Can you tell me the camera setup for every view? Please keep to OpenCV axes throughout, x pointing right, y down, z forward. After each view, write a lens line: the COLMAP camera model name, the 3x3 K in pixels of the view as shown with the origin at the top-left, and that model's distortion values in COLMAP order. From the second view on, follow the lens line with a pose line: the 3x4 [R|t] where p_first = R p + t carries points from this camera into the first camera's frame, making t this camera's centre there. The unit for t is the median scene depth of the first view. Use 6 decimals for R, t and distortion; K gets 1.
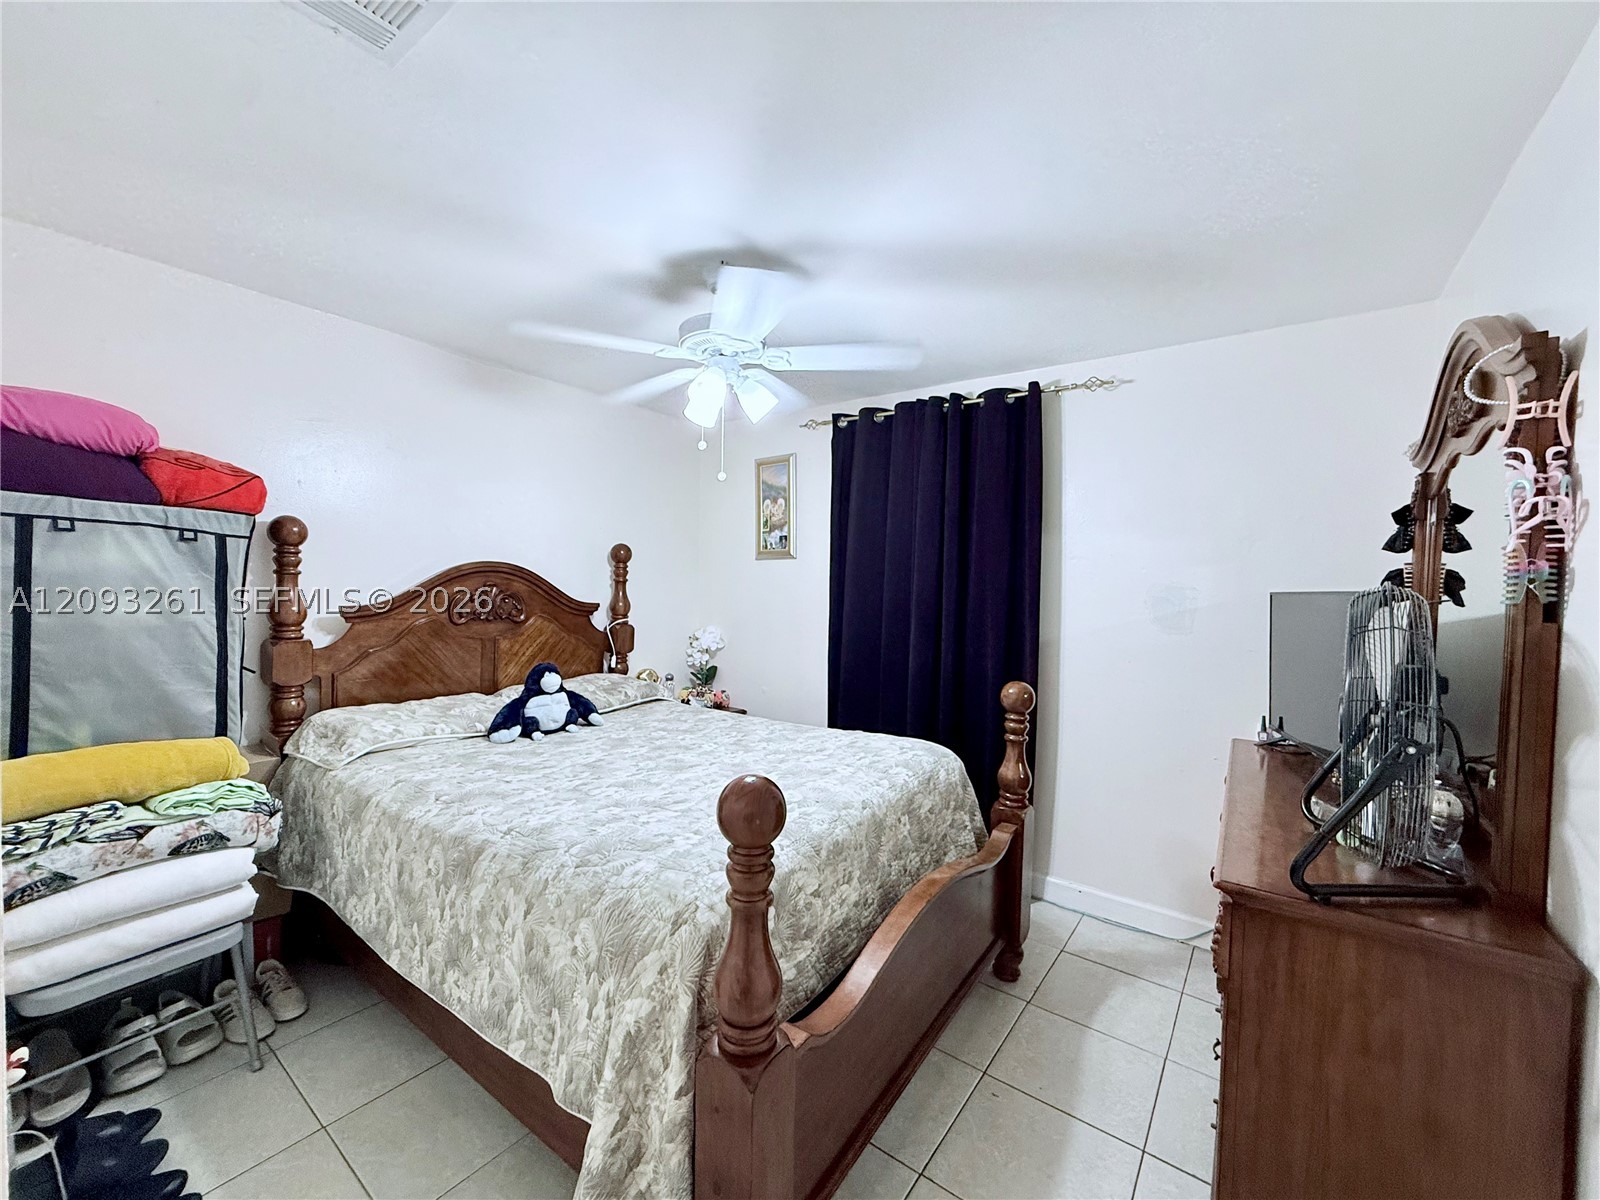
lens RADIAL K [[641.4, 0, 800.0], [0, 641.4, 600.0], [0, 0, 1]] dist [0.000285, 0.000152]
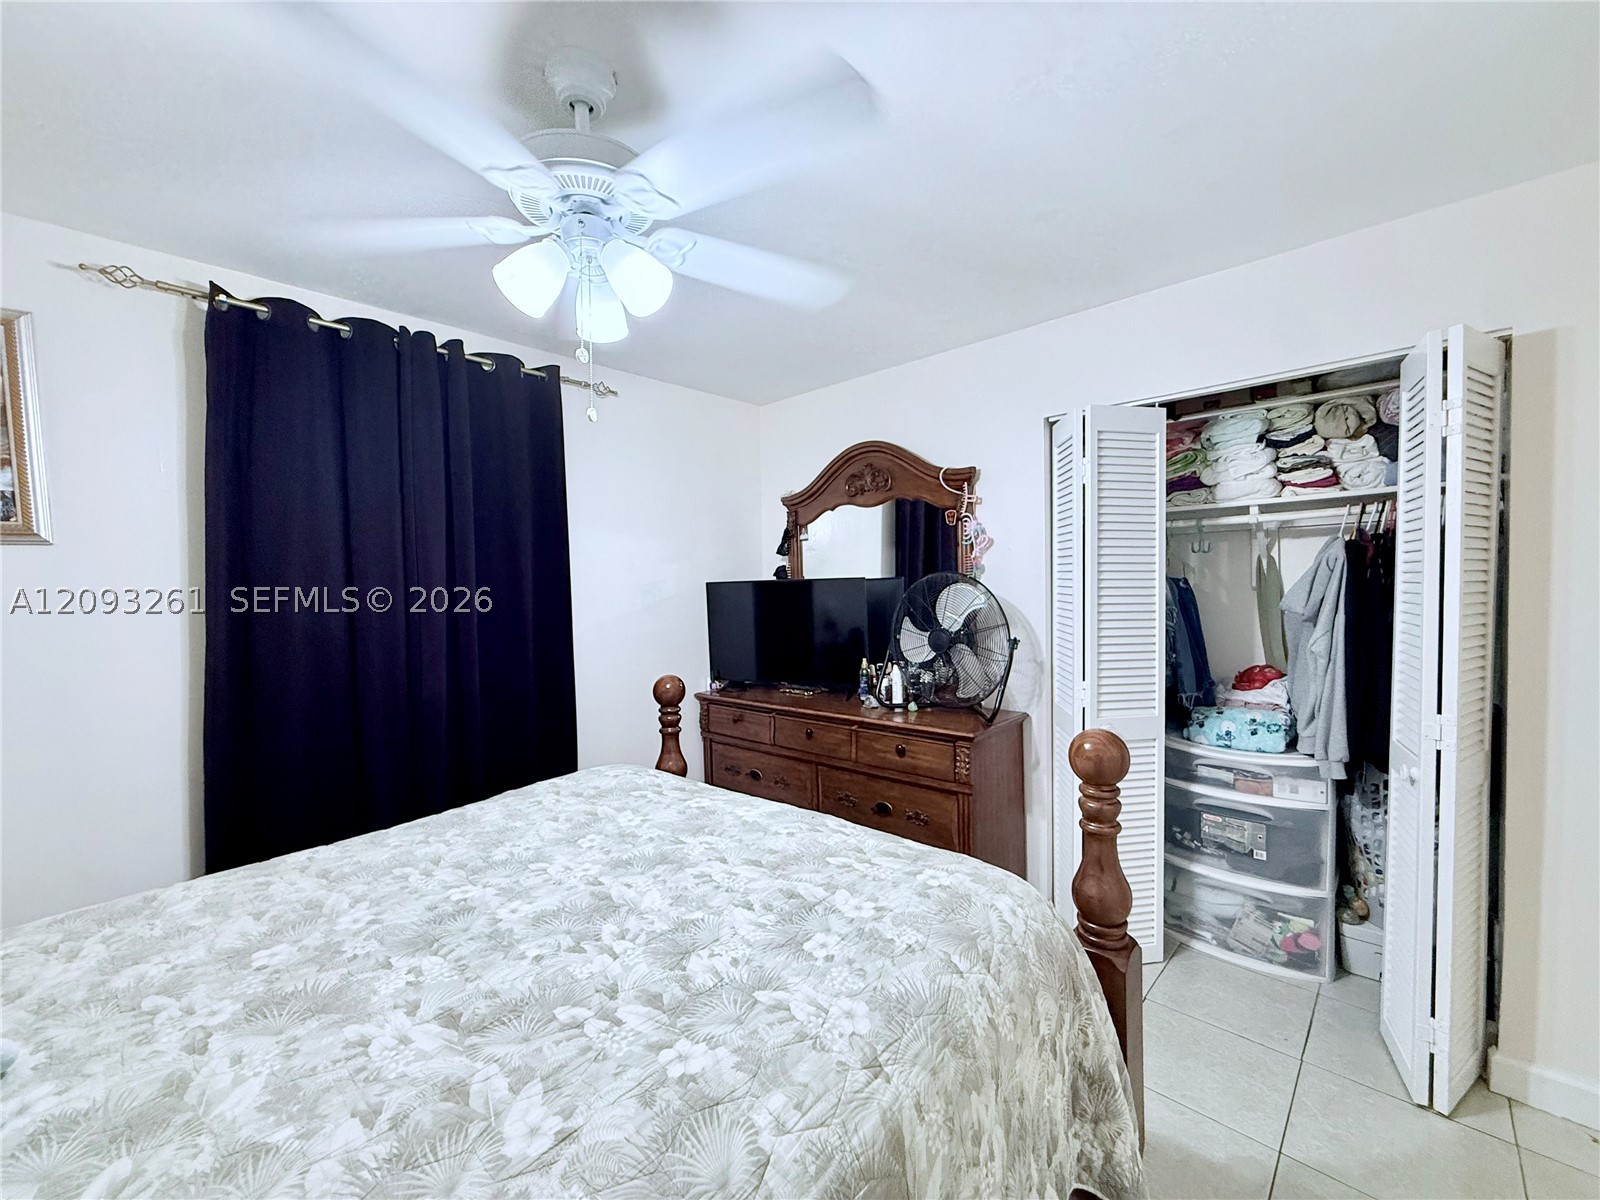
lens RADIAL K [[641.4, 0, 800.0], [0, 641.4, 600.0], [0, 0, 1]] dist [0.000285, 0.000152]
pose [[0.126381, -0.049772, 0.990732, -0.517494], [0.052189, 0.997691, 0.043464, -0.021587], [-0.990608, 0.046212, 0.128687, 0.529136]]
